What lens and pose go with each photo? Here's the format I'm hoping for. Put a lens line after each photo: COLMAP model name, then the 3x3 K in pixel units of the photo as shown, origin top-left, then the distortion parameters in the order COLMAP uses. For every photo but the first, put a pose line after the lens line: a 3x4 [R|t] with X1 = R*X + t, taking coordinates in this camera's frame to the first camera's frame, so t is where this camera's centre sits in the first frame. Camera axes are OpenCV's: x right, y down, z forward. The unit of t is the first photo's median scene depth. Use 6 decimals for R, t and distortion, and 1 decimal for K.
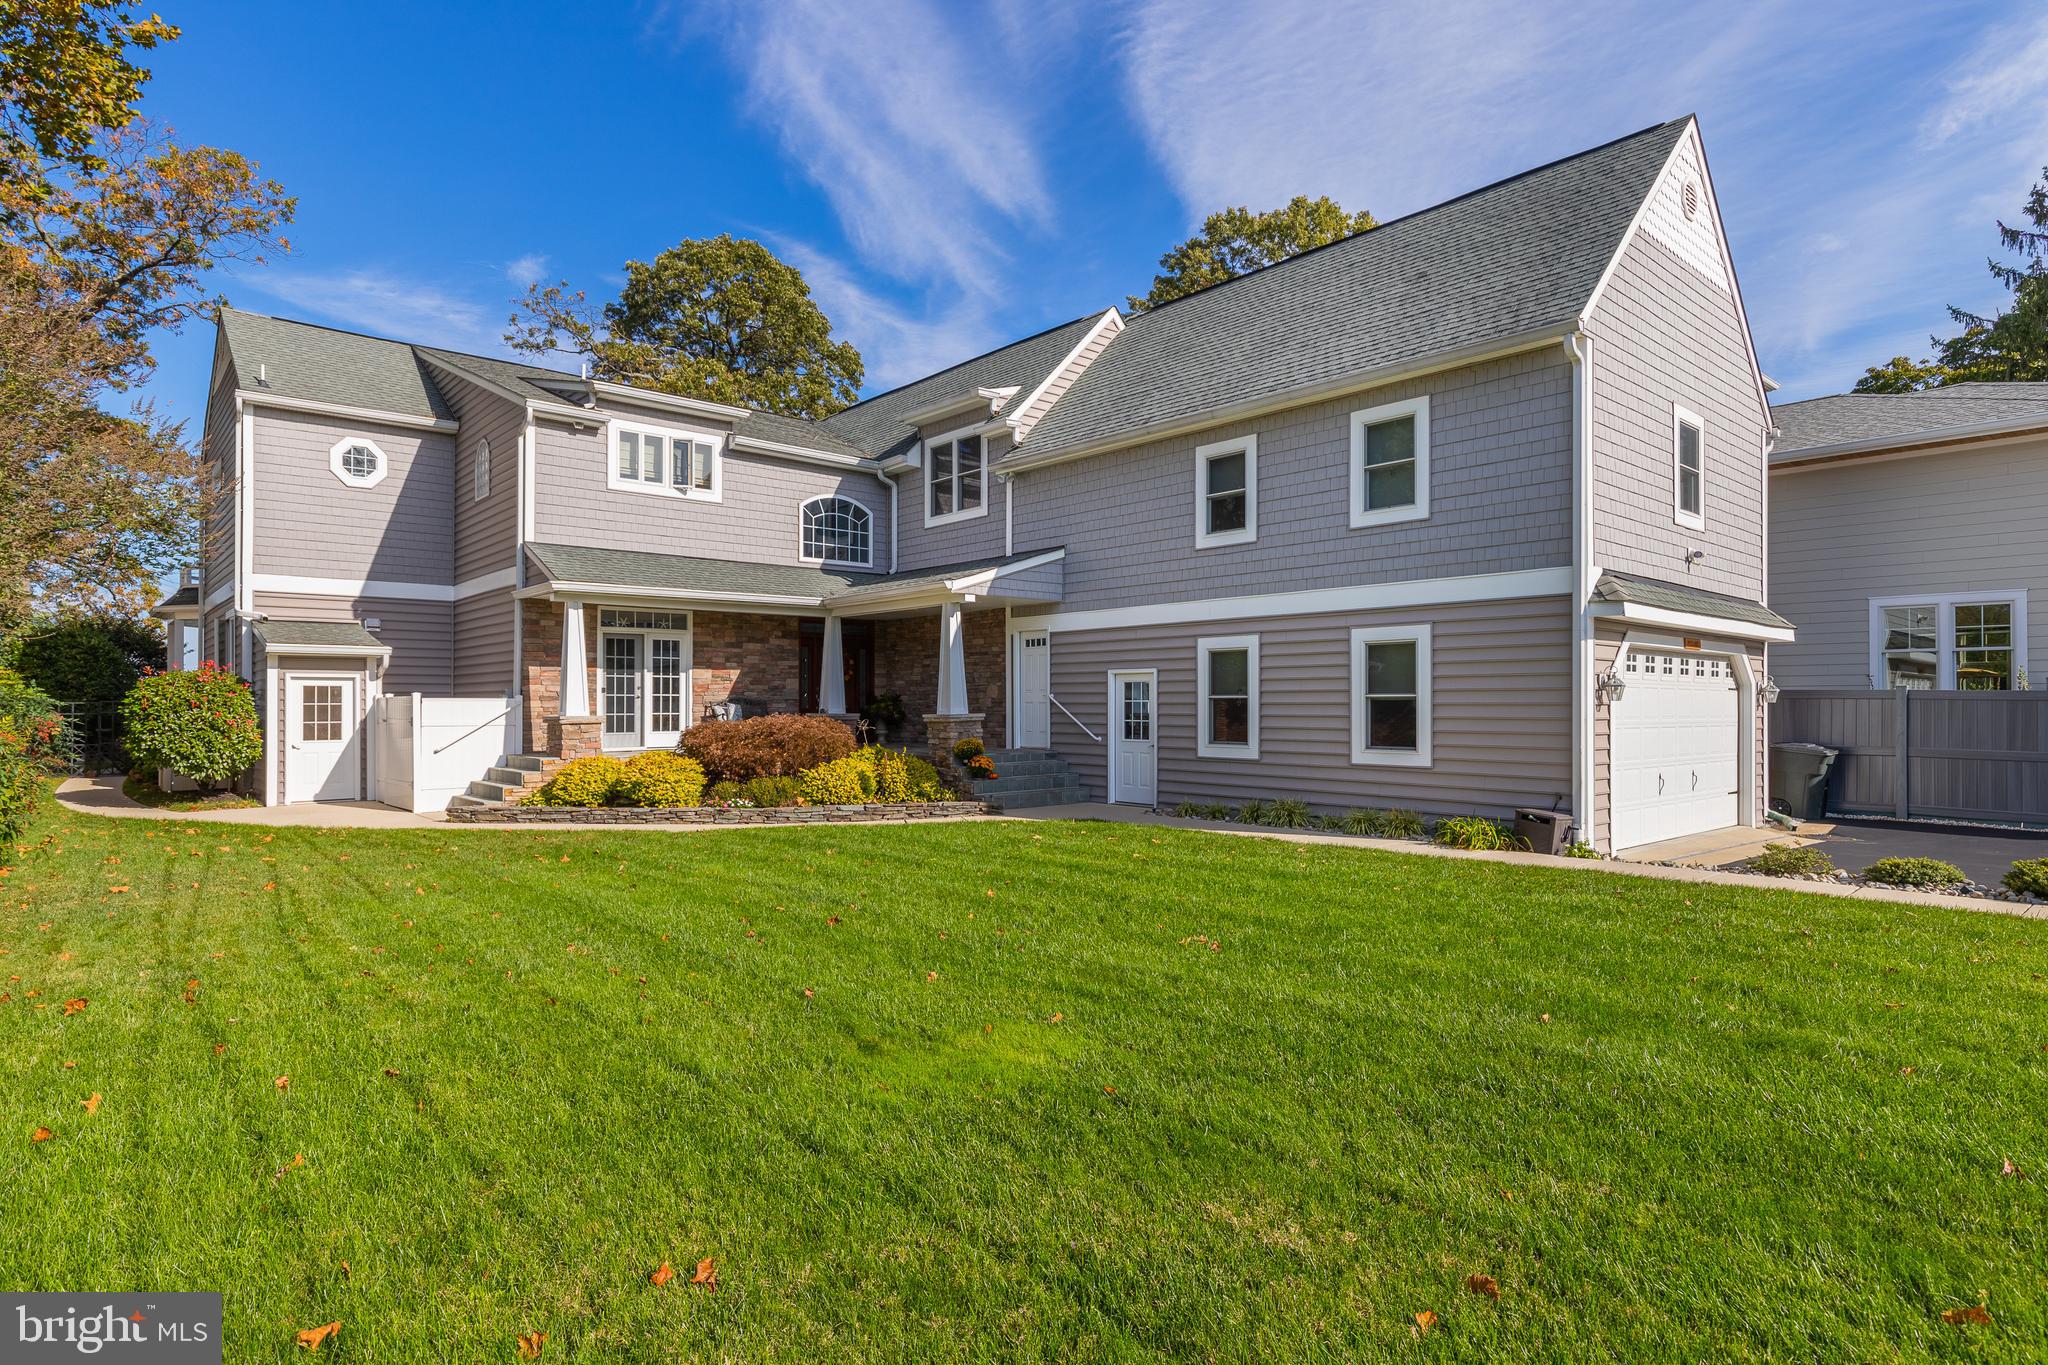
lens RADIAL K [[1069.1, 0, 1042.4], [0, 1069.1, 691.6], [0, 0, 1]] dist [-0.005873, 0.004169]
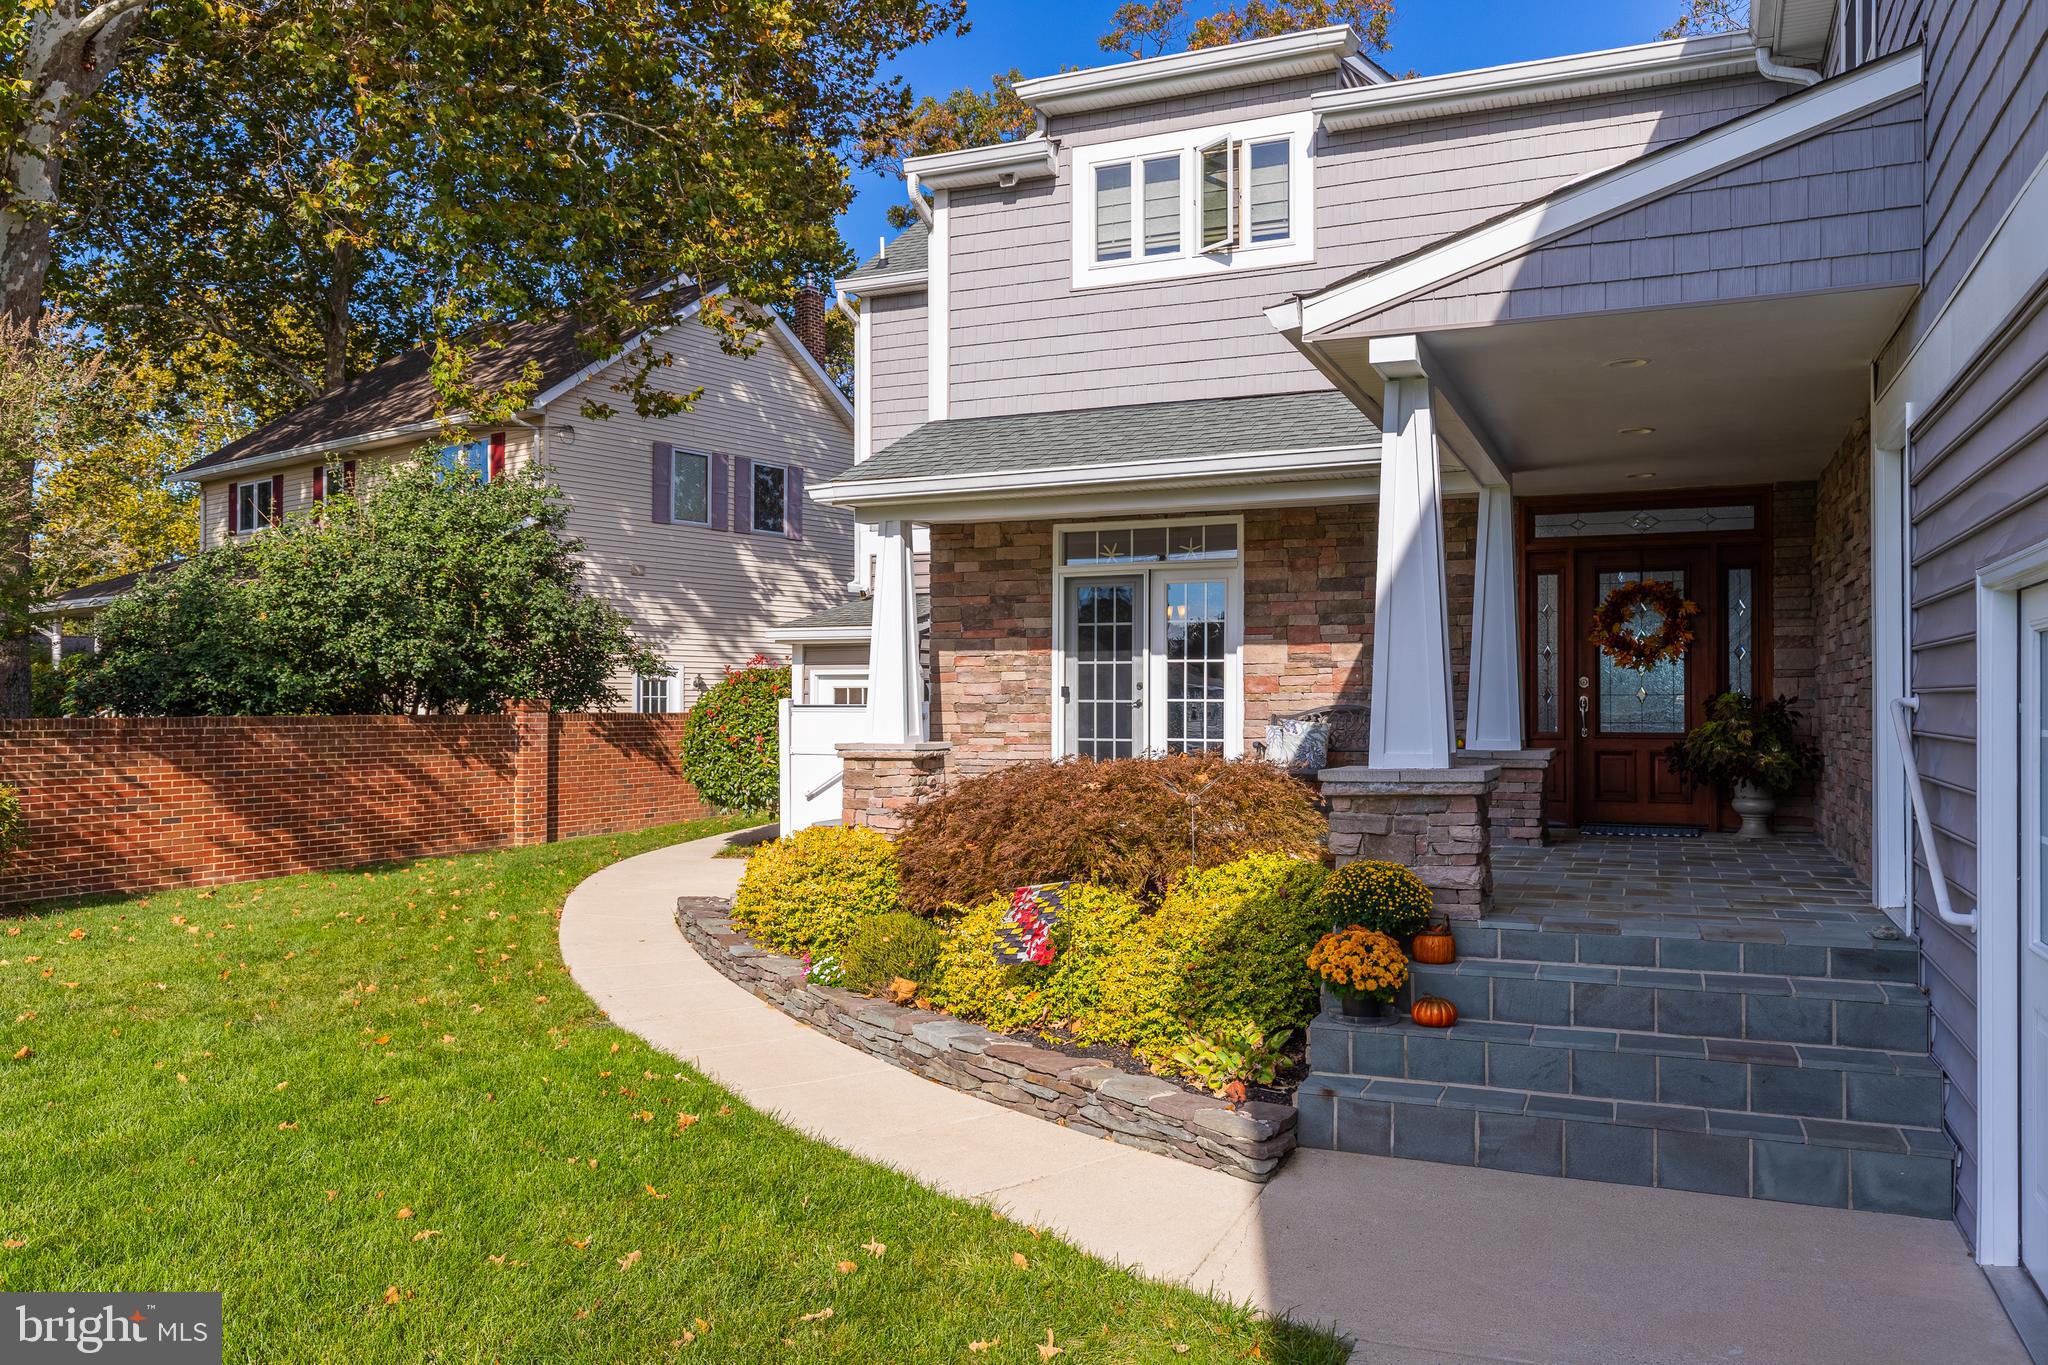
lens RADIAL K [[1500.4, 0, 1031.4], [0, 1500.4, 684.9], [0, 0, 1]] dist [0.009905, -0.005872]
pose [[0.418778, -0.011594, -0.908015, 0.221150], [0.007161, 0.999930, -0.009465, 0.002082], [0.908060, -0.002538, 0.418831, 0.677604]]
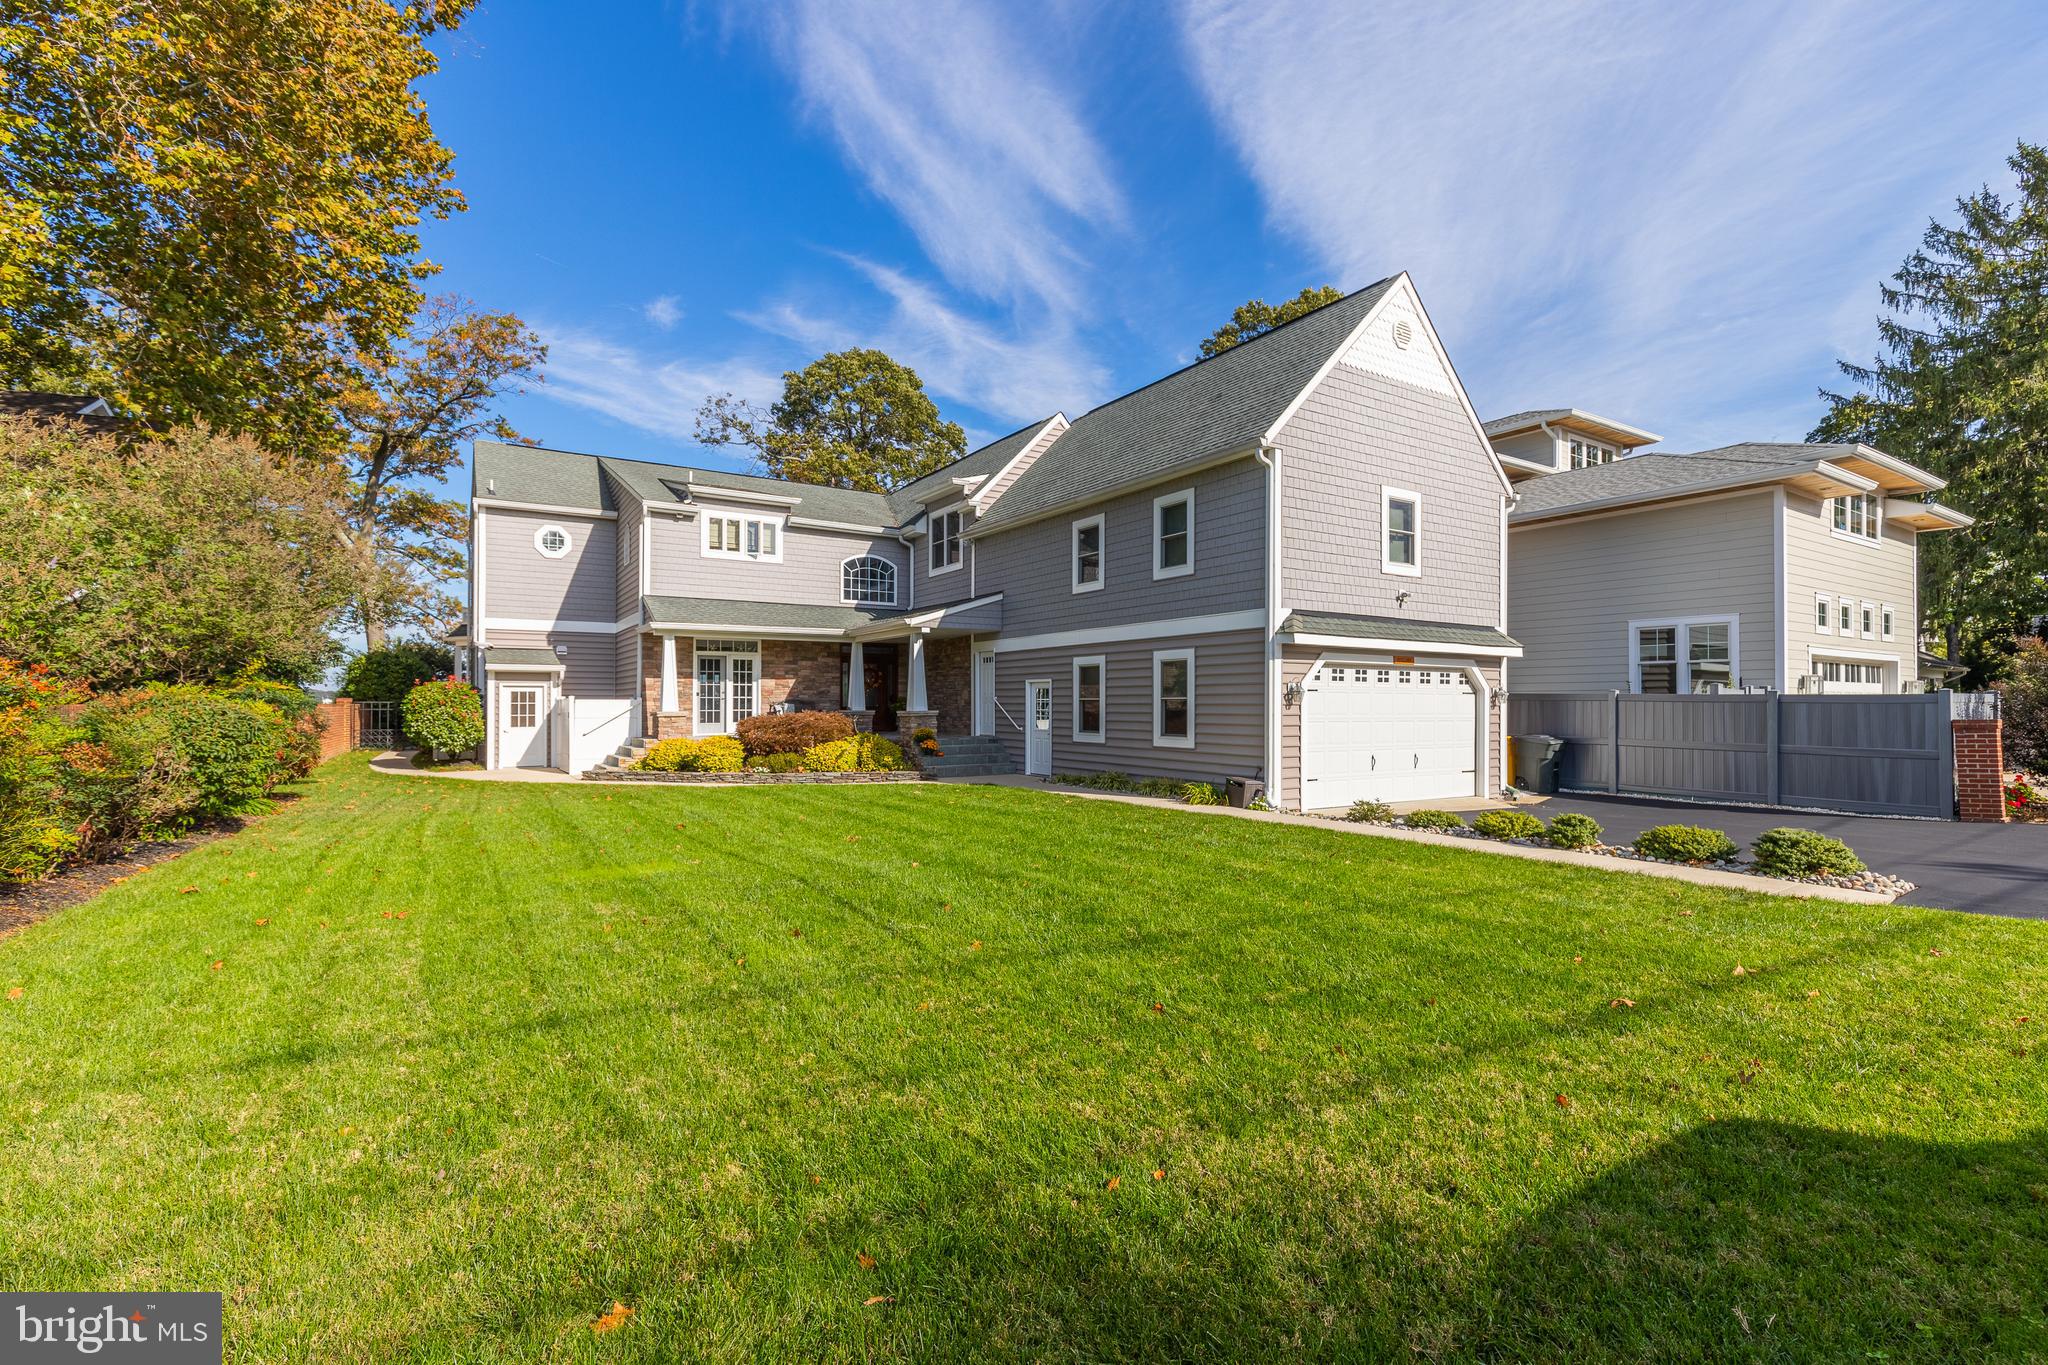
lens RADIAL K [[897.7, 0, 1047.6], [0, 897.7, 693.5], [0, 0, 1]] dist [0.002245, -0.001043]
pose [[0.989140, -0.000584, -0.146977, 0.244622], [0.000649, 1.000000, 0.000396, -0.002276], [0.146976, -0.000488, 0.989140, -0.152038]]
